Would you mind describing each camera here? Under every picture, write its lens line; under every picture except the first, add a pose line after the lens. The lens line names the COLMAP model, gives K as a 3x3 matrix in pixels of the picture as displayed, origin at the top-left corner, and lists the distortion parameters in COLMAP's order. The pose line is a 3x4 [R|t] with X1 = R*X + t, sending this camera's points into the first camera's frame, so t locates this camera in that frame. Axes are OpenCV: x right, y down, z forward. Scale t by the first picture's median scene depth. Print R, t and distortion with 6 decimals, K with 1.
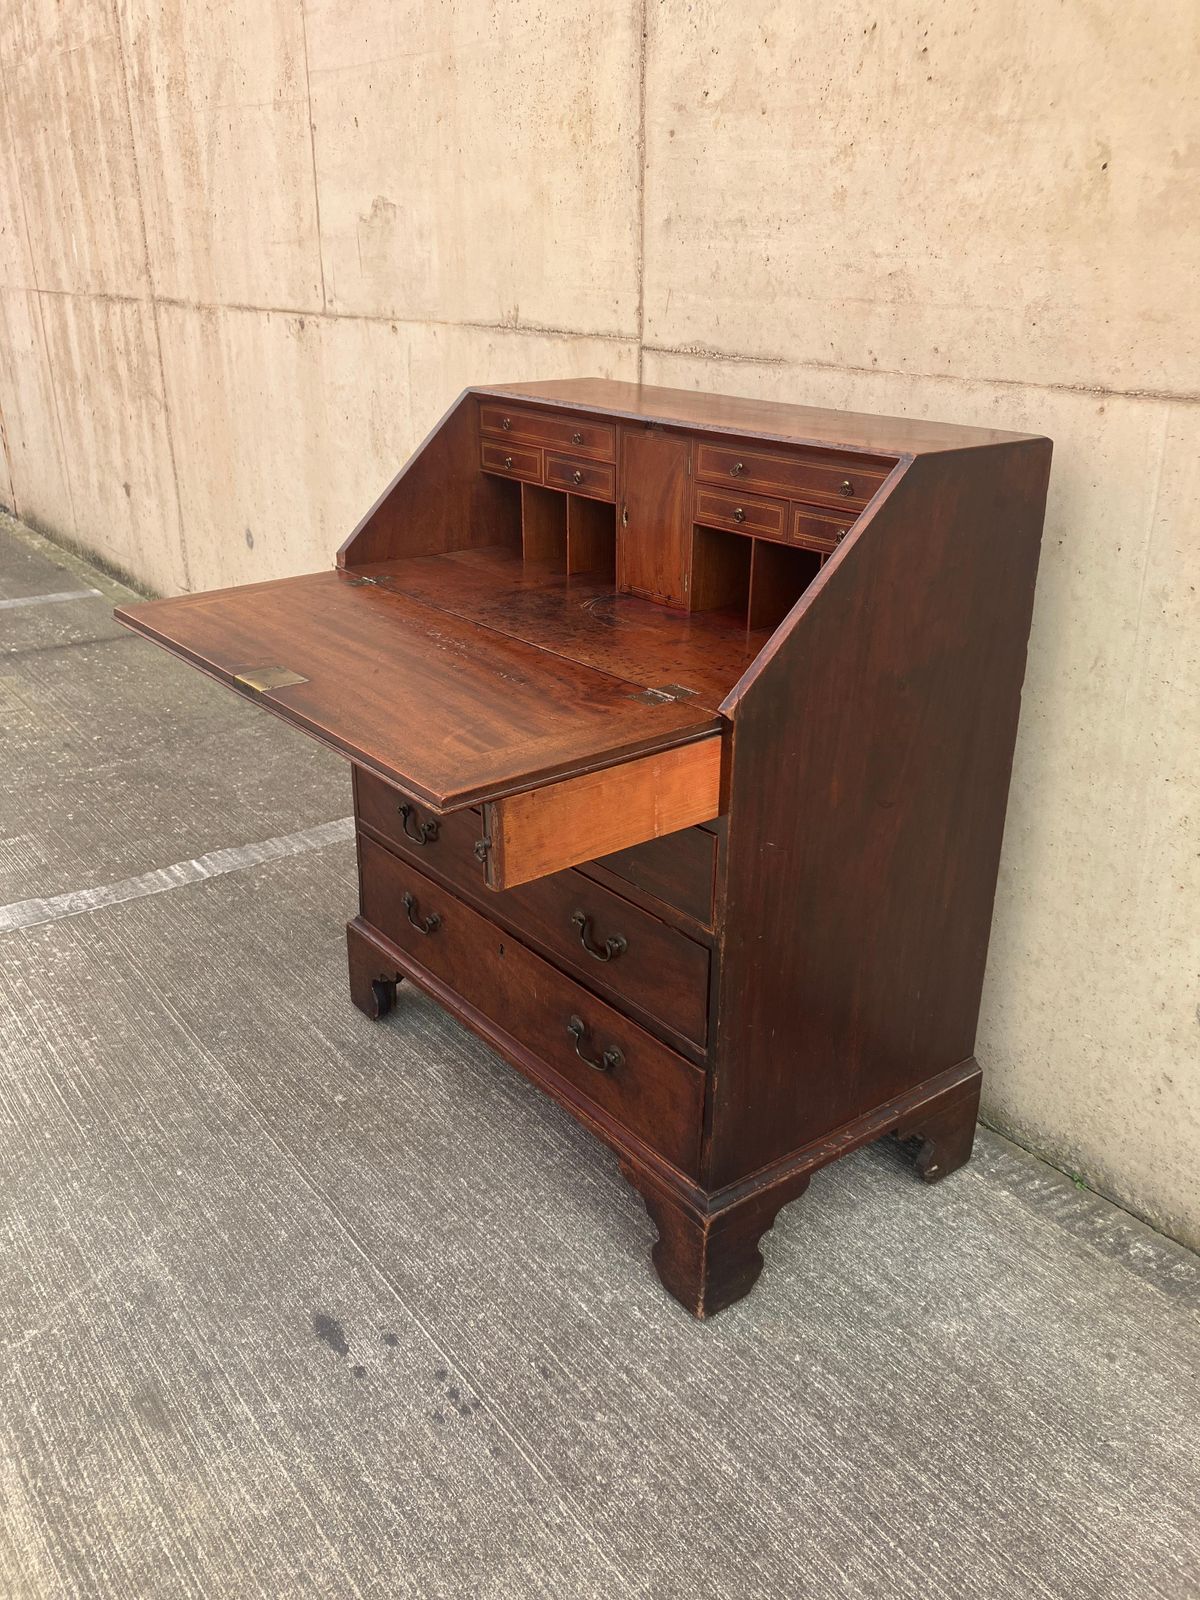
lens RADIAL K [[1321.2, 0, 598.5], [0, 1321.2, 772.8], [0, 0, 1]] dist [0.009053, 0.006688]
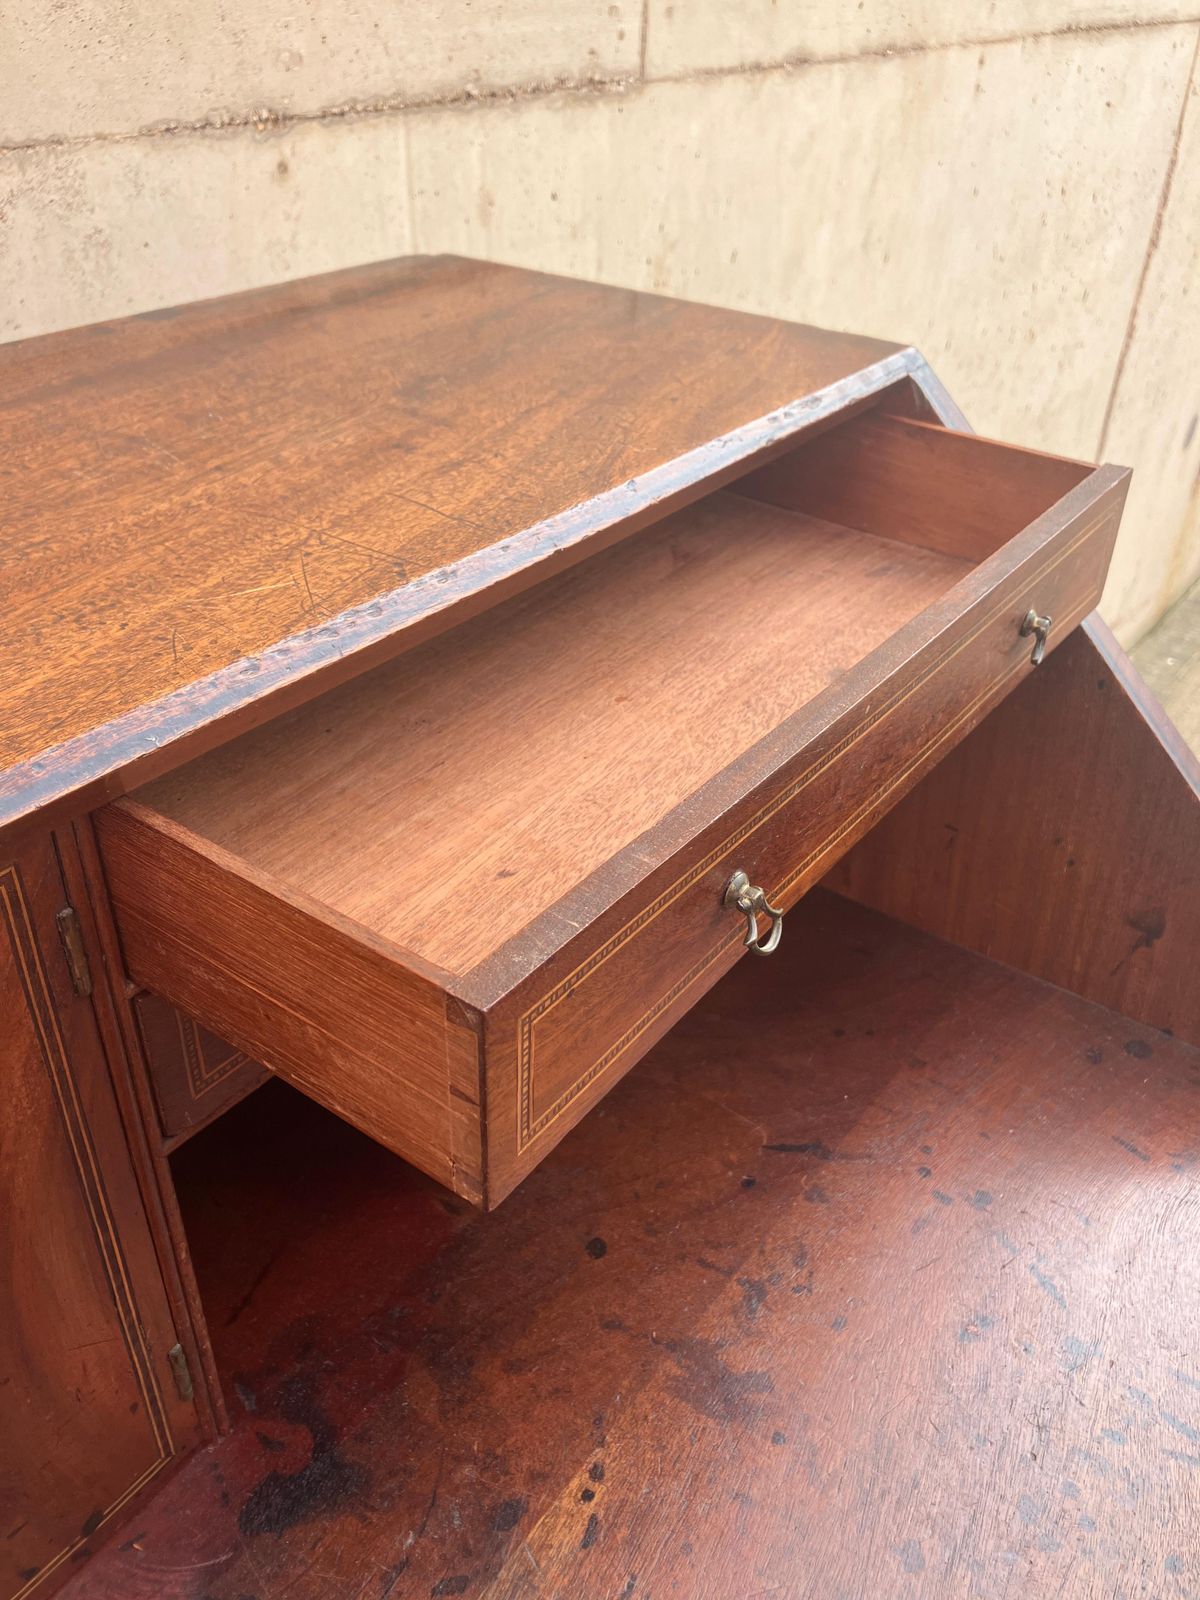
lens RADIAL K [[1321.2, 0, 623.5], [0, 1321.2, 785.3], [0, 0, 1]] dist [0.009053, 0.006688]
pose [[-0.280303, -0.541046, 0.792906, -0.066868], [0.321262, 0.725509, 0.608627, -0.298366], [-0.904556, 0.425331, -0.029545, 0.847275]]
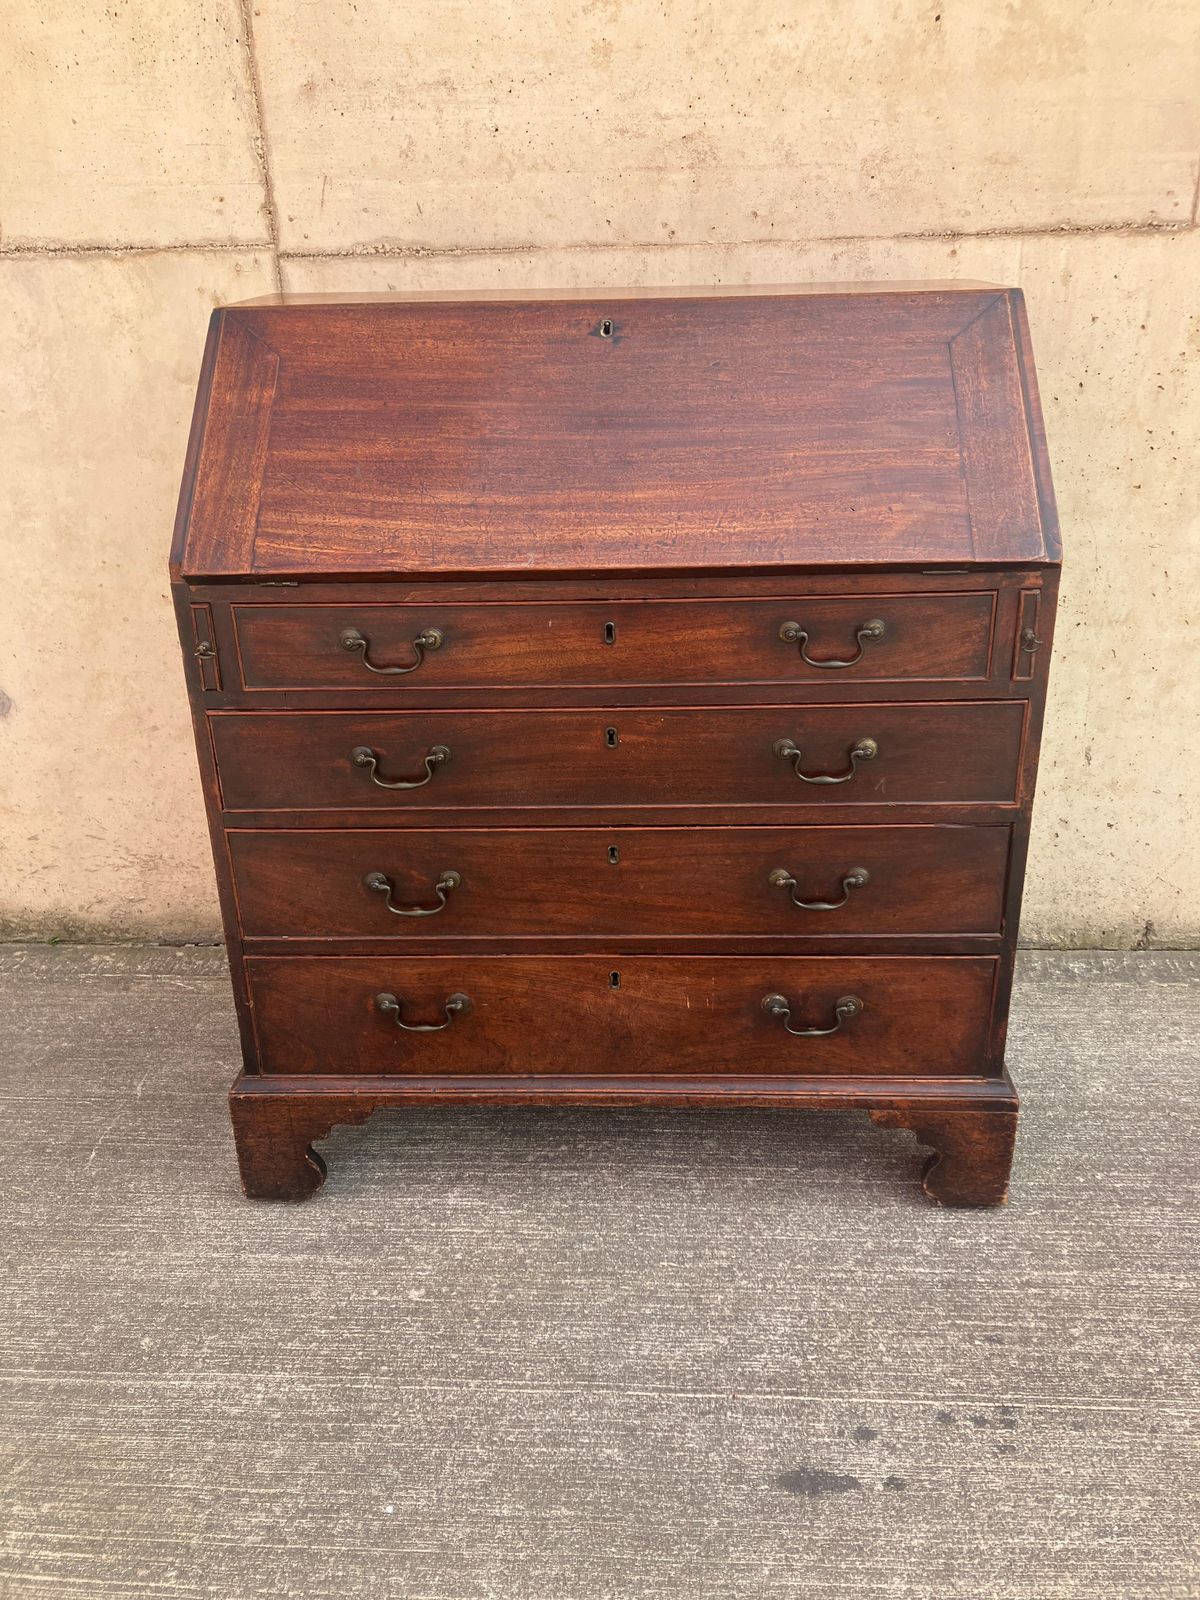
lens RADIAL K [[1321.2, 0, 603.4], [0, 1321.2, 772.8], [0, 0, 1]] dist [0.009053, 0.006688]
pose [[0.637695, -0.325567, 0.698106, -0.594736], [0.314677, 0.937323, 0.149681, -0.107584], [-0.703082, 0.124227, 0.700174, 0.419843]]
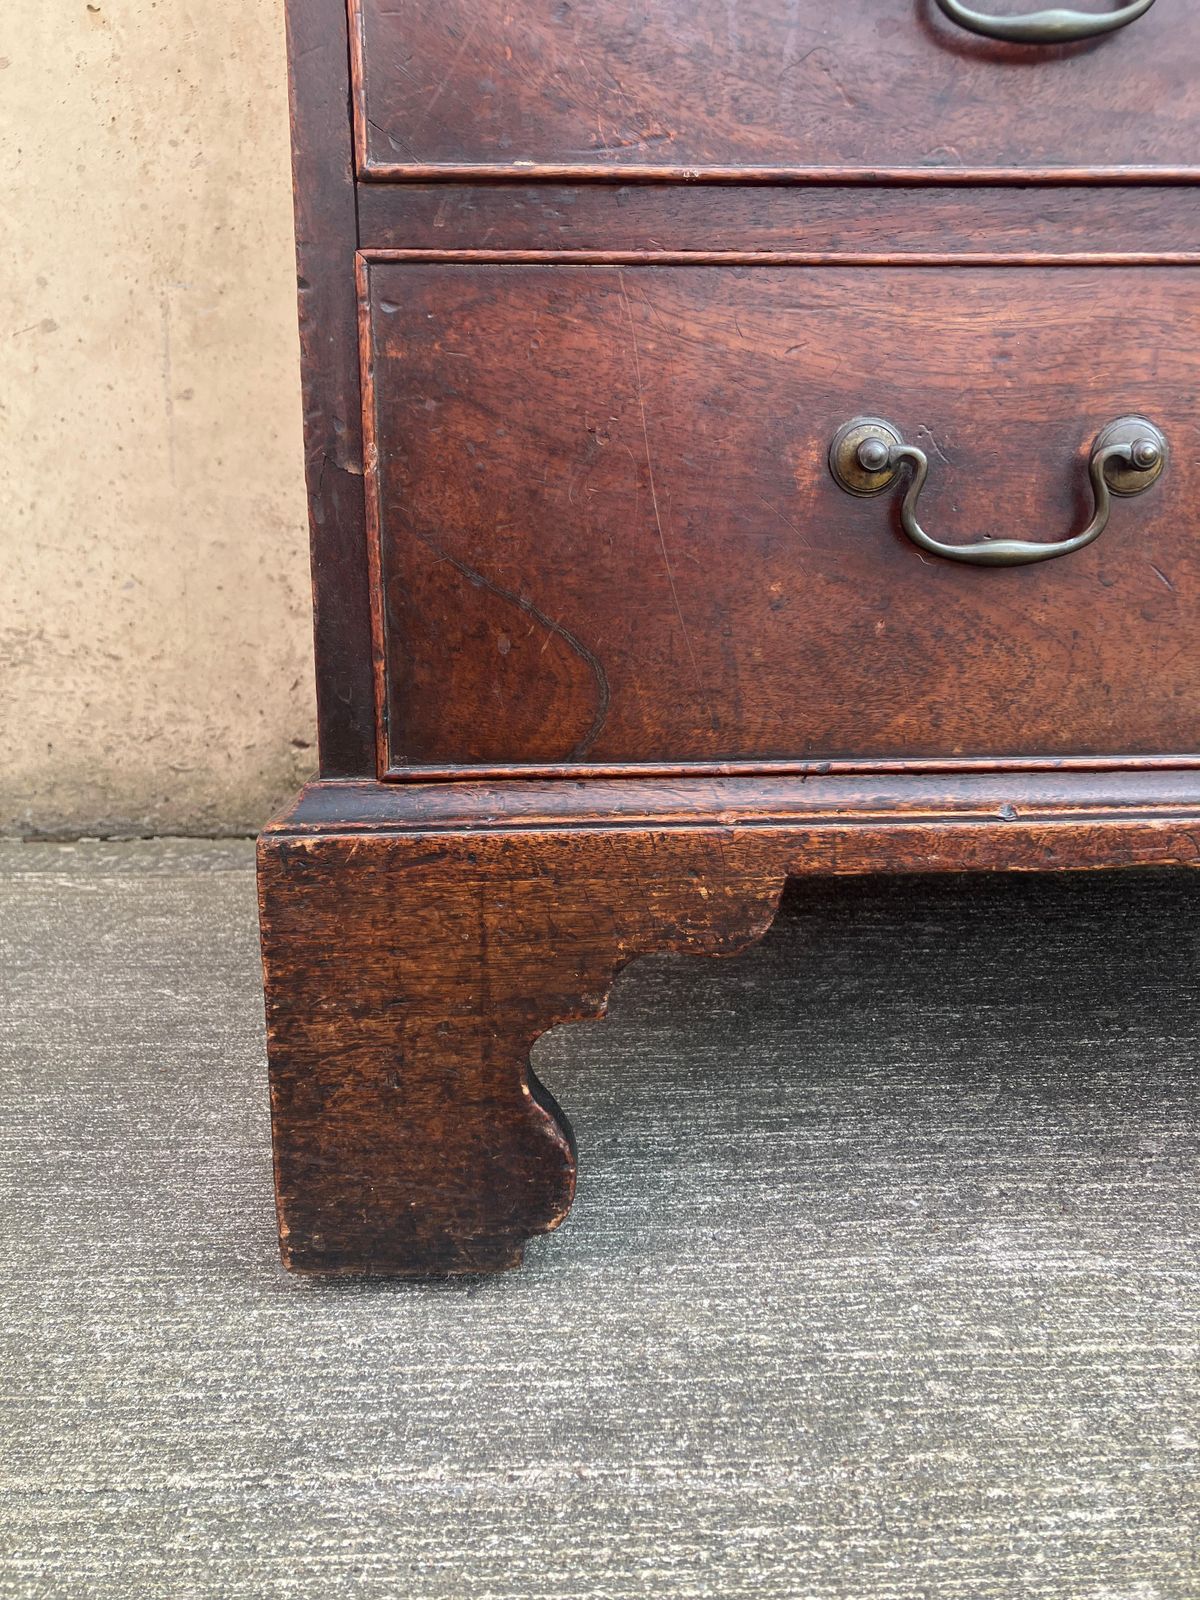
lens RADIAL K [[1321.2, 0, 623.4], [0, 1321.2, 765.2], [0, 0, 1]] dist [0.009053, 0.006688]
pose [[0.567778, -0.177821, 0.803746, -0.372388], [0.312040, 0.950014, -0.010249, 0.144059], [-0.761747, 0.256620, 0.594885, 1.012265]]
